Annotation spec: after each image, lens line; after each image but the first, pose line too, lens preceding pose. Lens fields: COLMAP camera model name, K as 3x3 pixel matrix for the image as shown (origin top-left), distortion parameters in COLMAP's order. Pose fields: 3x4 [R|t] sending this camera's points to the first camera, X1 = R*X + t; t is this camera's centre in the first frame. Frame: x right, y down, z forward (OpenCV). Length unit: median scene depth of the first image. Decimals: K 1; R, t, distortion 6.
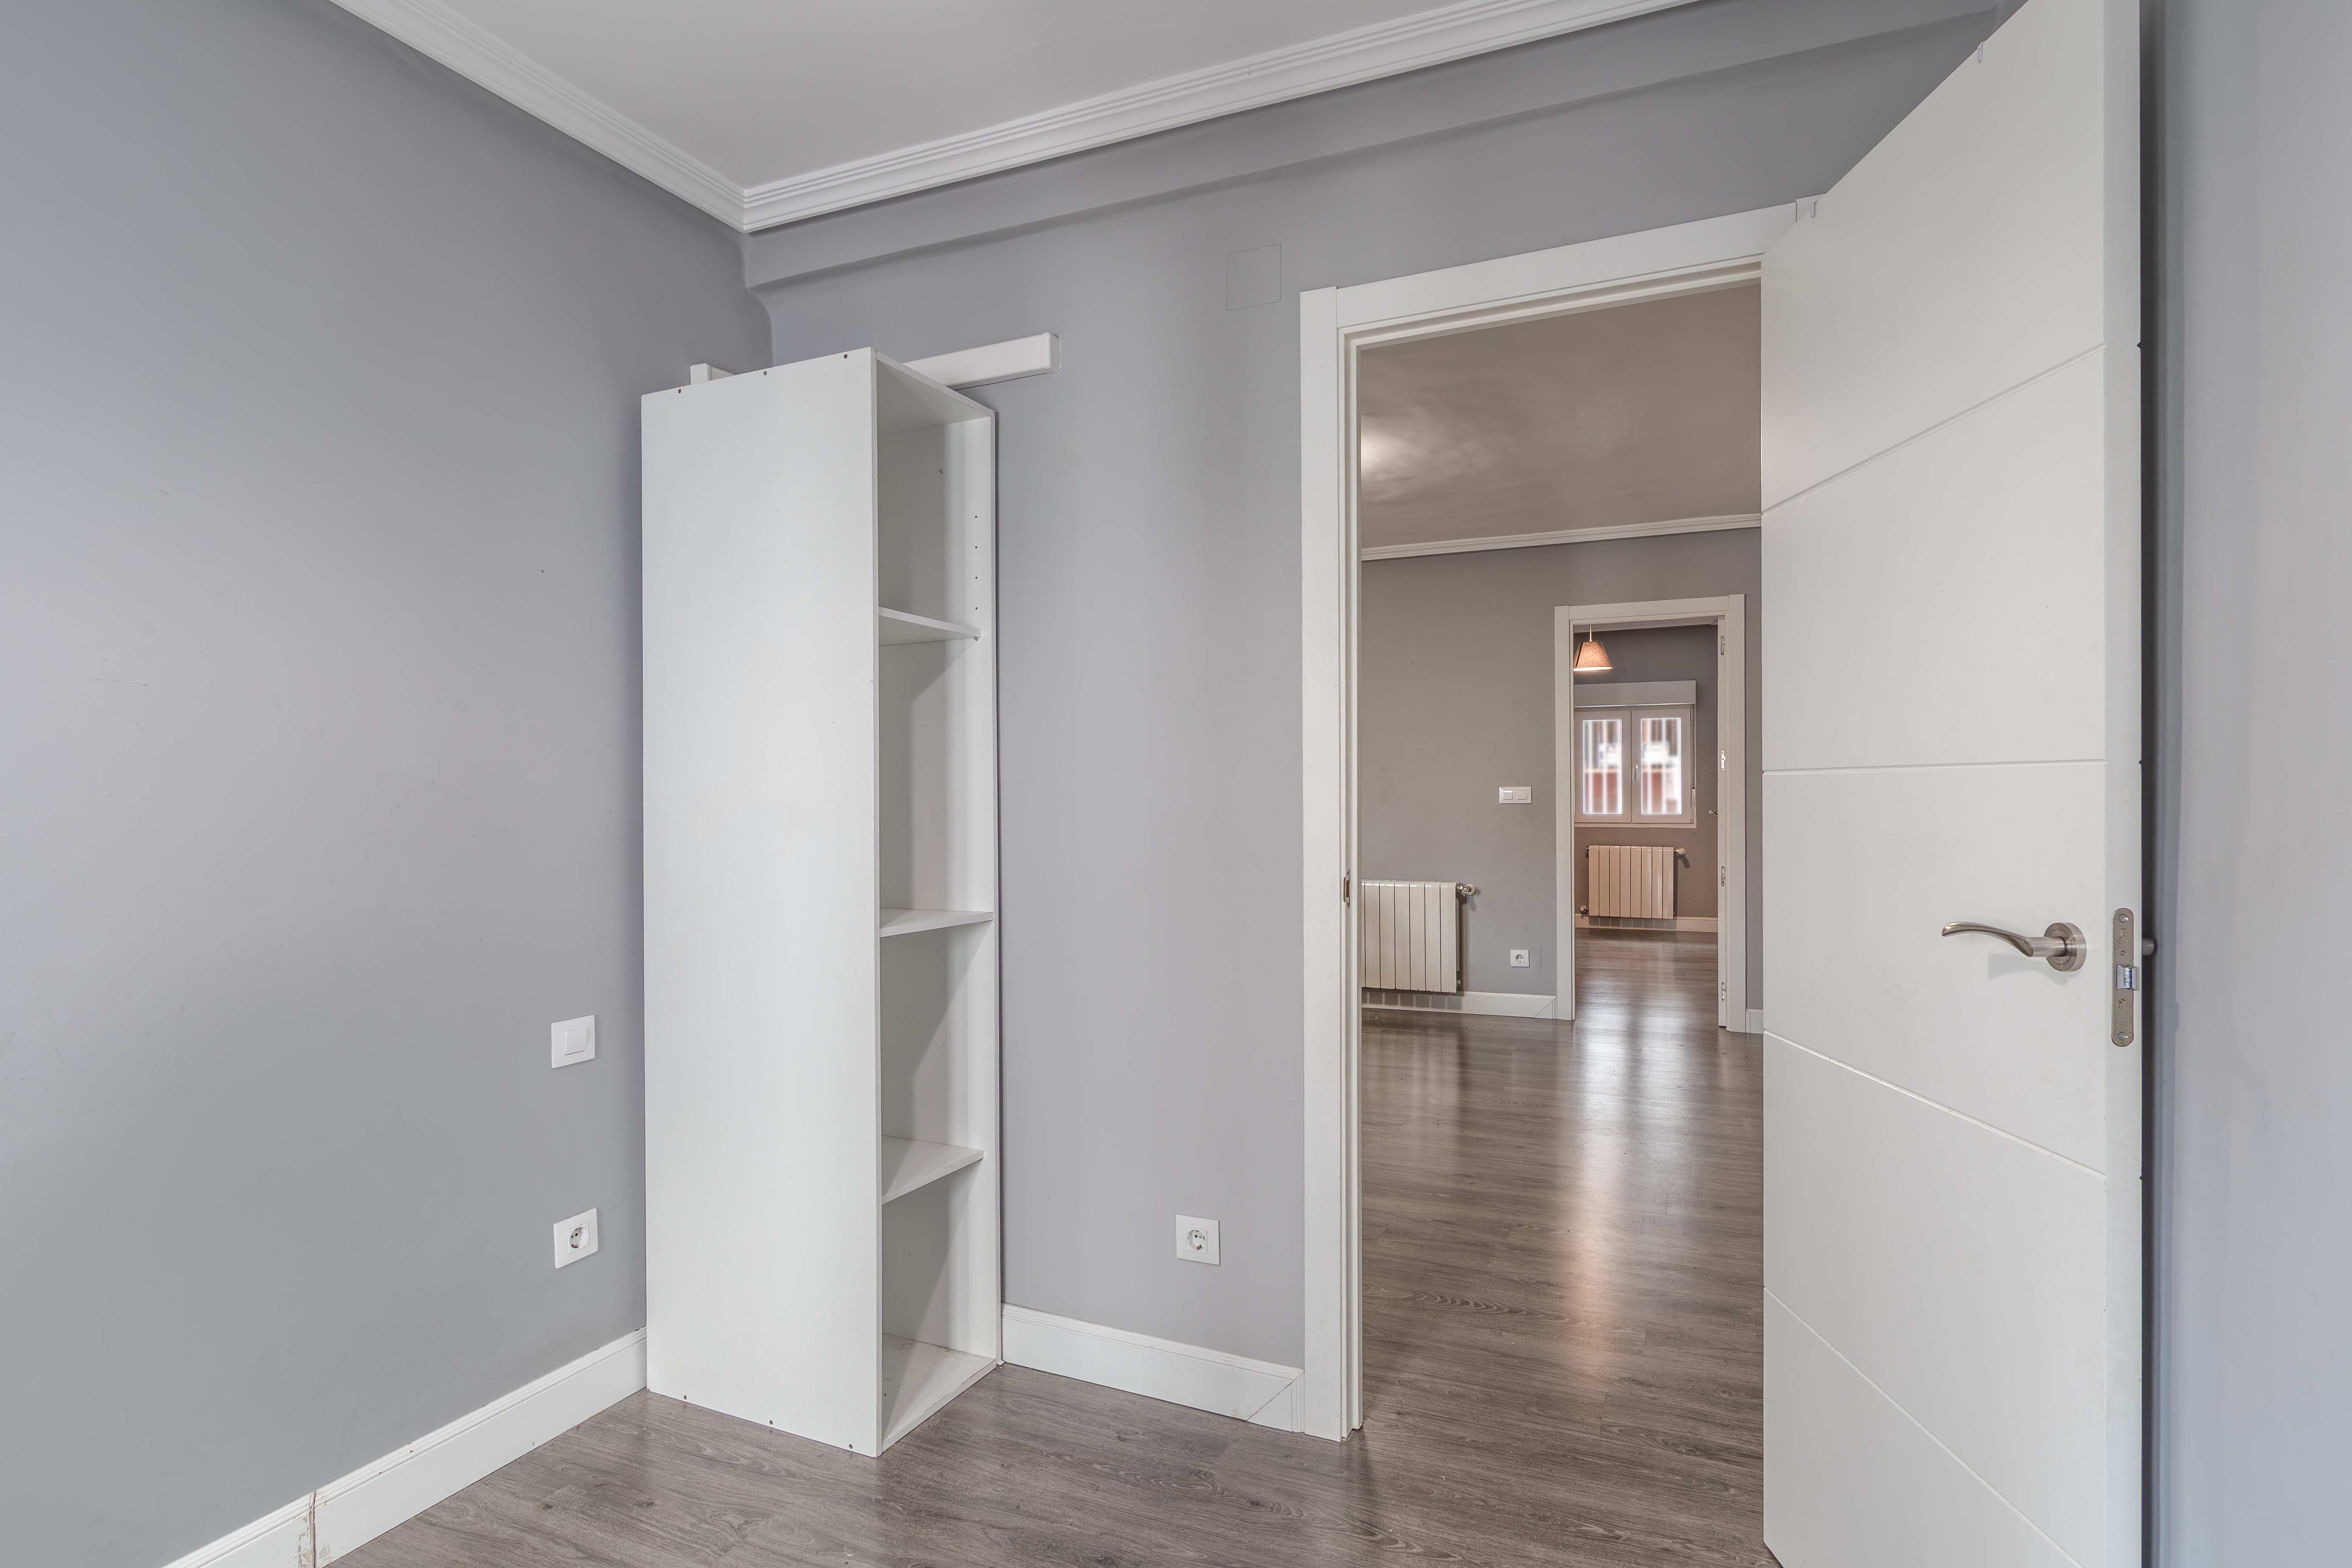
lens RADIAL K [[1189.1, 0, 1176.0], [0, 1189.1, 784.0], [0, 0, 1]] dist [0.000895, 0.000180]
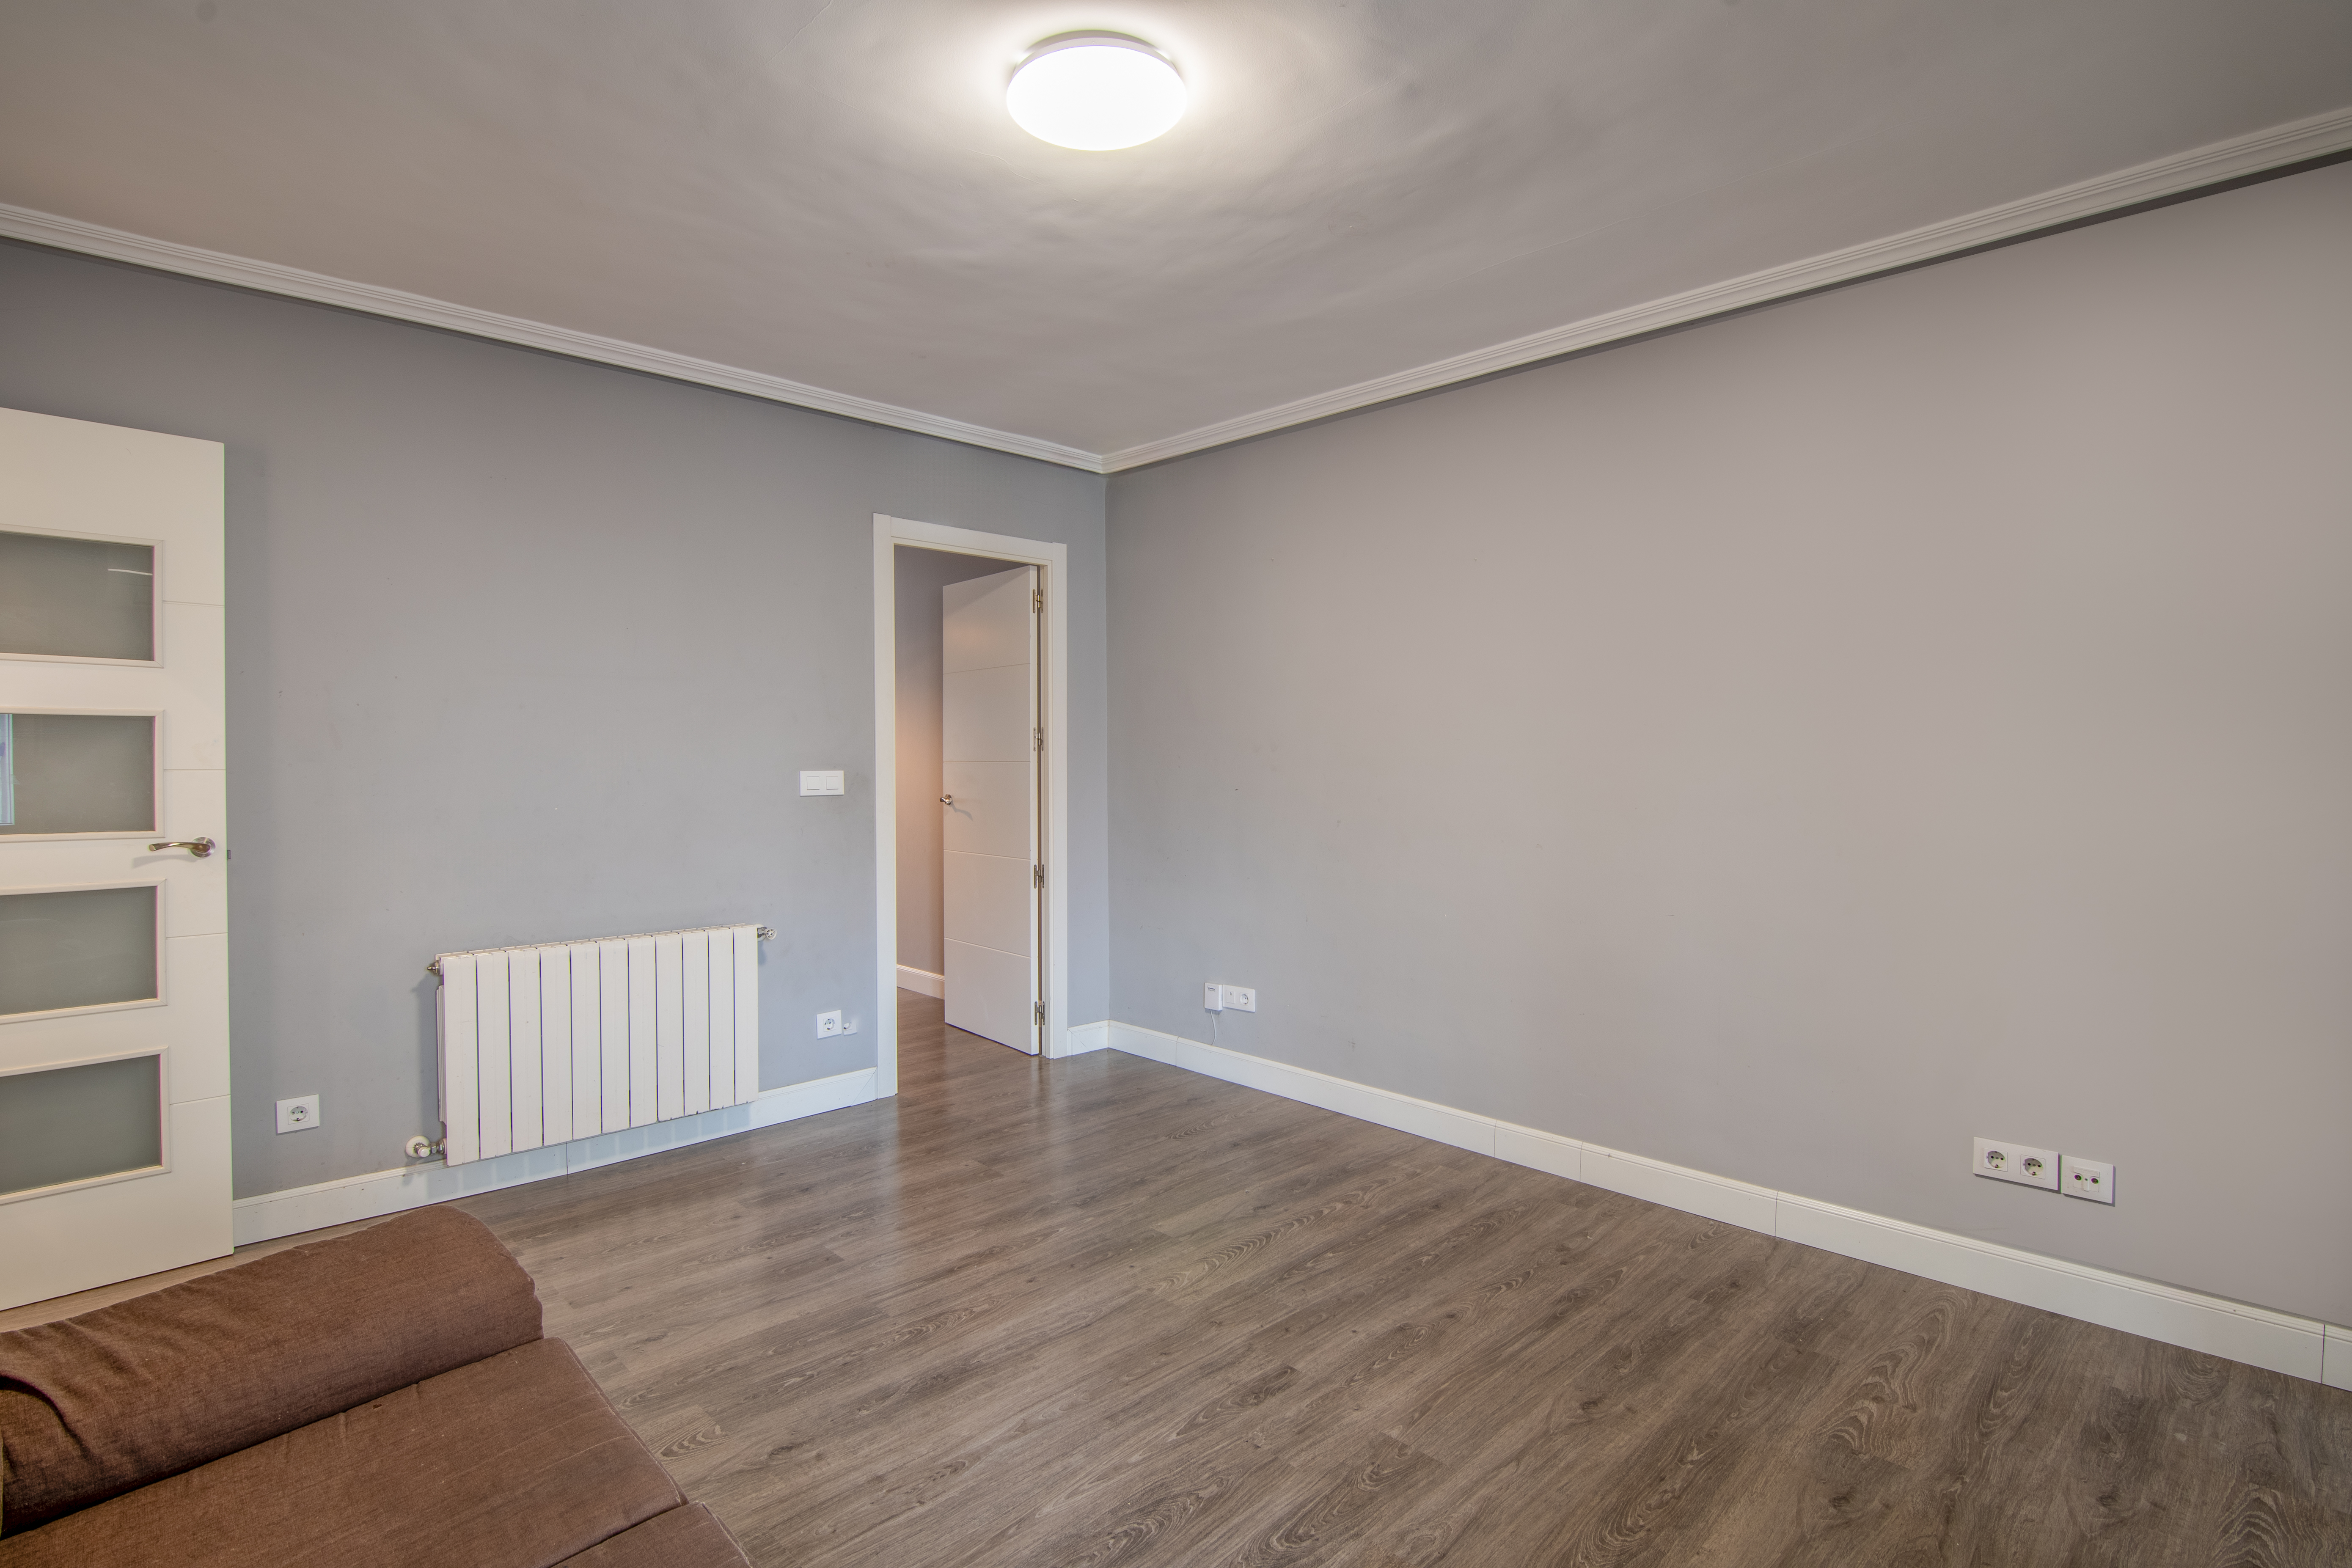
lens RADIAL K [[1137.2, 0, 1134.8], [0, 1137.2, 778.0], [0, 0, 1]] dist [0.002249, -0.017091]
pose [[0.398086, -0.008820, 0.917306, -0.164440], [-0.005157, 0.999916, 0.011852, -0.001471], [-0.917334, -0.009448, 0.398007, 0.410669]]
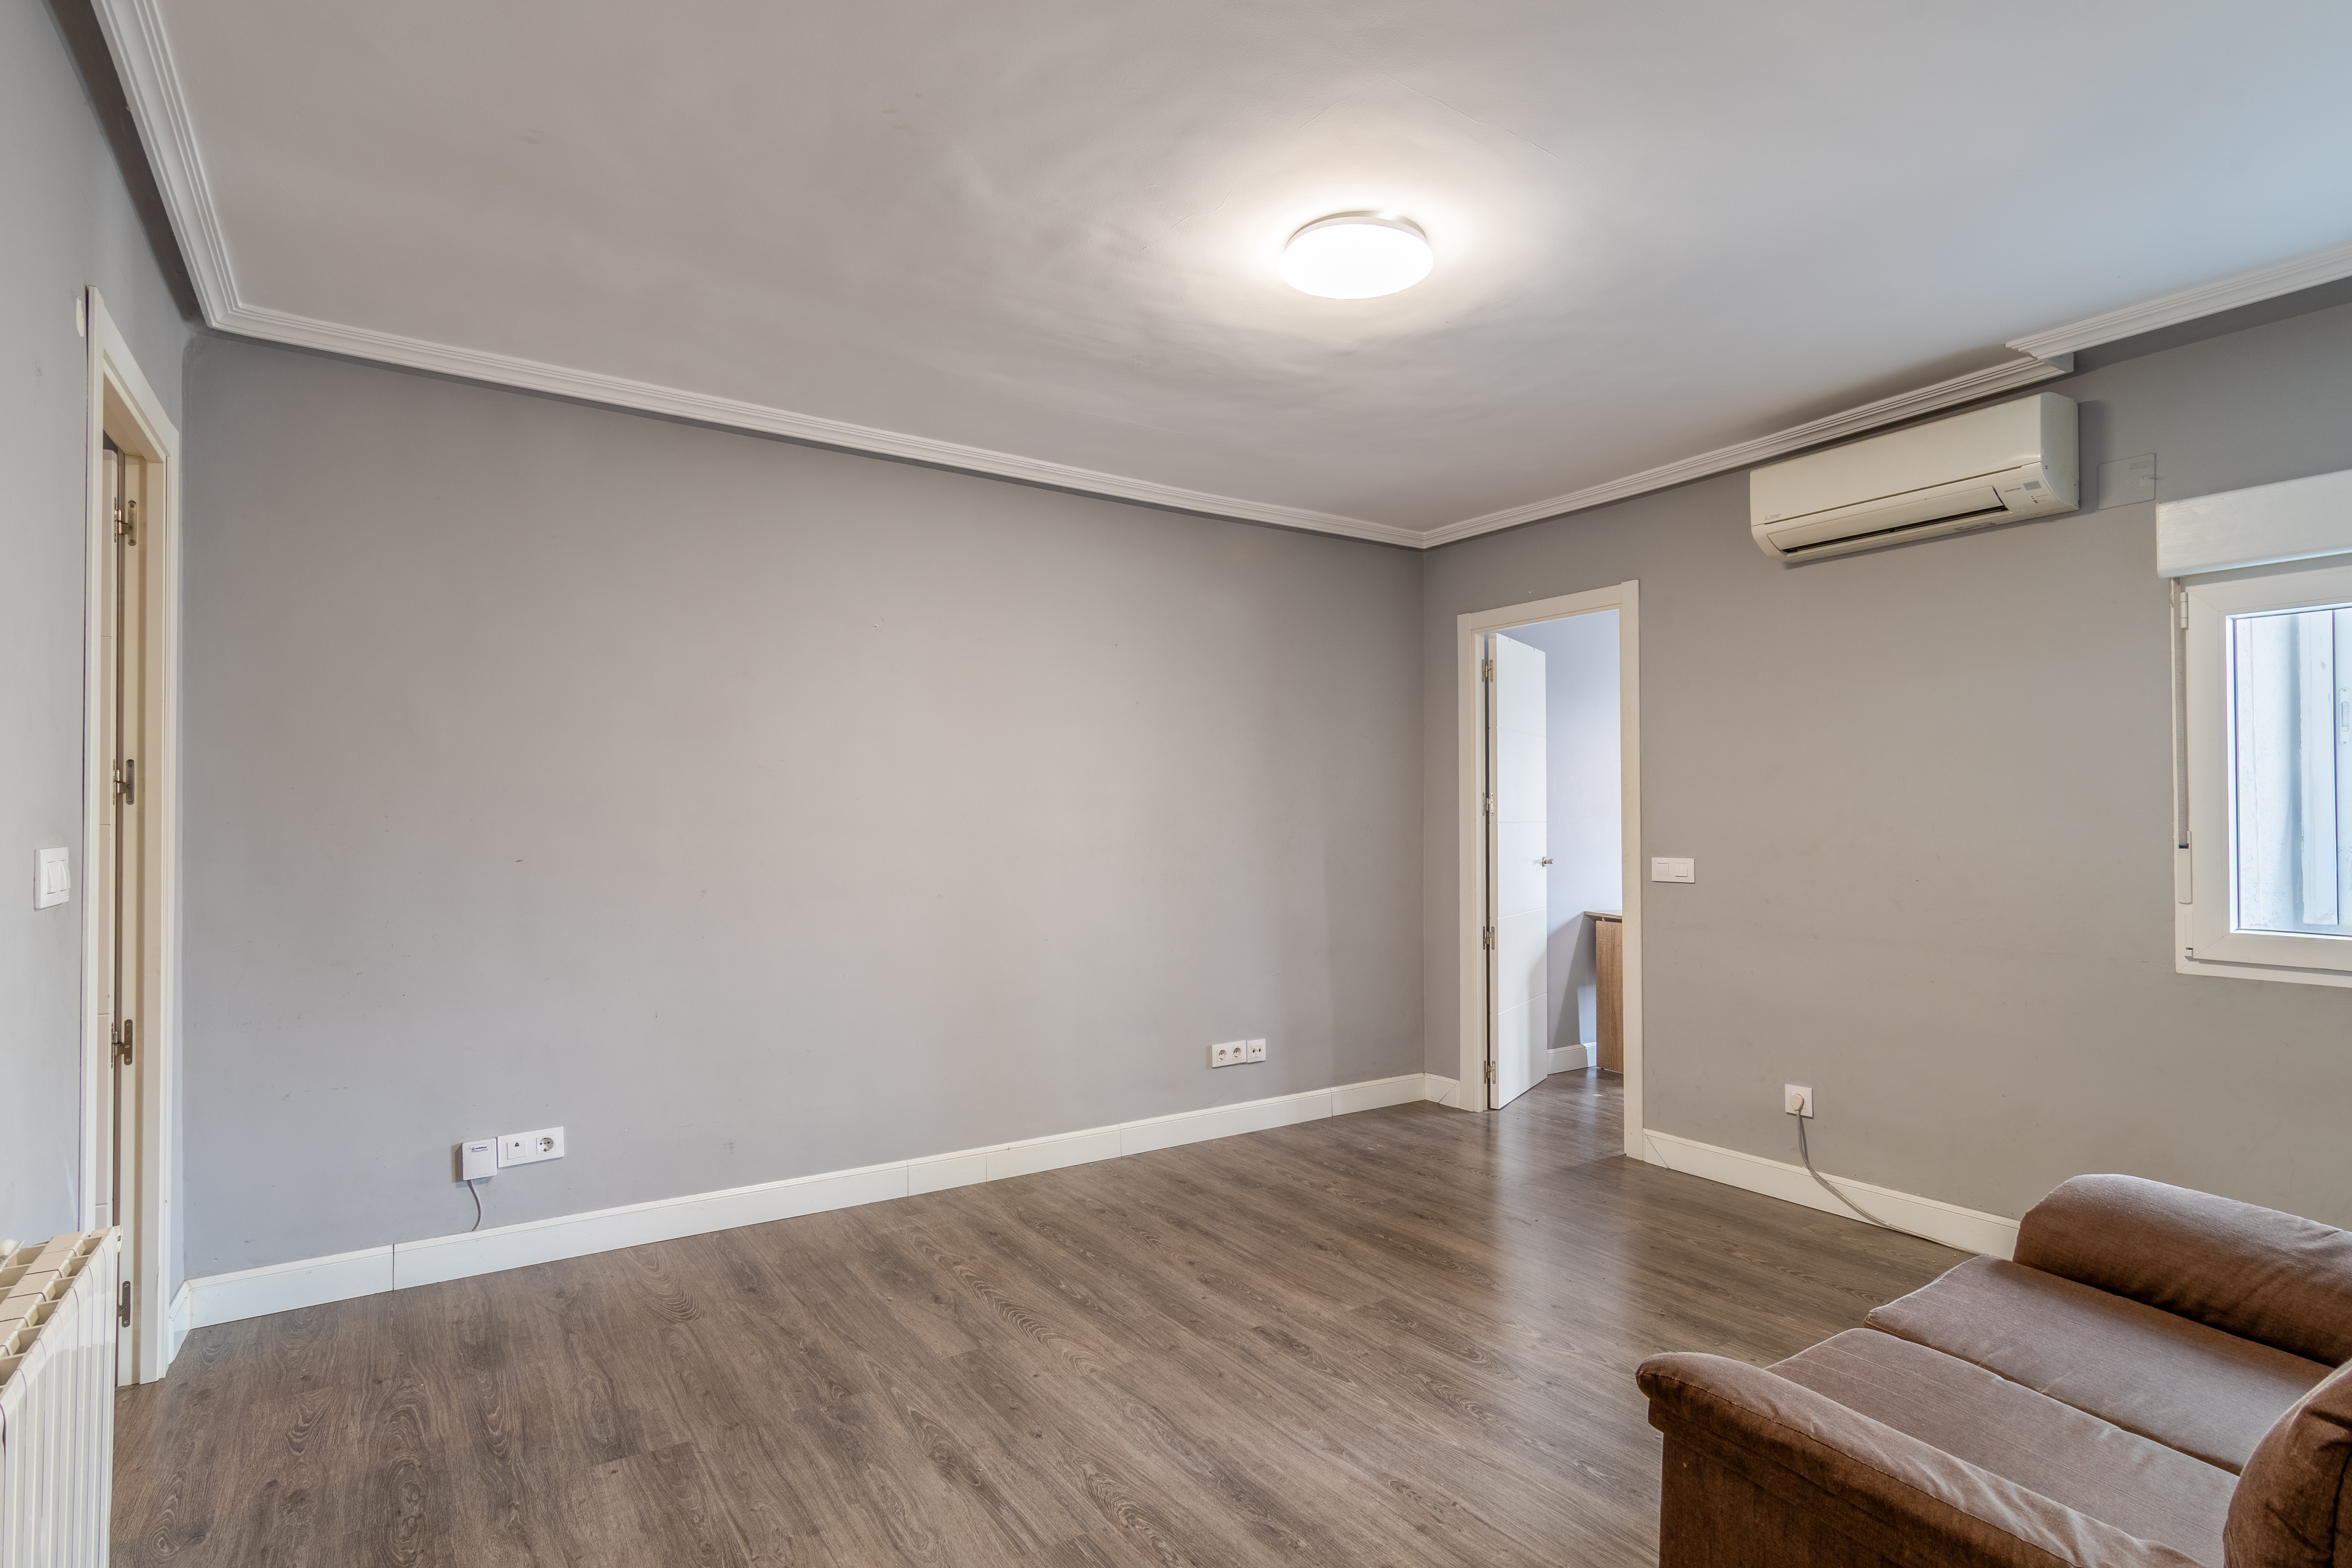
lens RADIAL K [[1188.3, 0, 1160.4], [0, 1188.3, 799.4], [0, 0, 1]] dist [0.001195, 0.000727]
pose [[-0.843678, 0.013879, 0.536670, -0.066319], [0.003237, 0.999779, -0.020766, -0.001685], [-0.536840, -0.015783, -0.843536, 0.776227]]
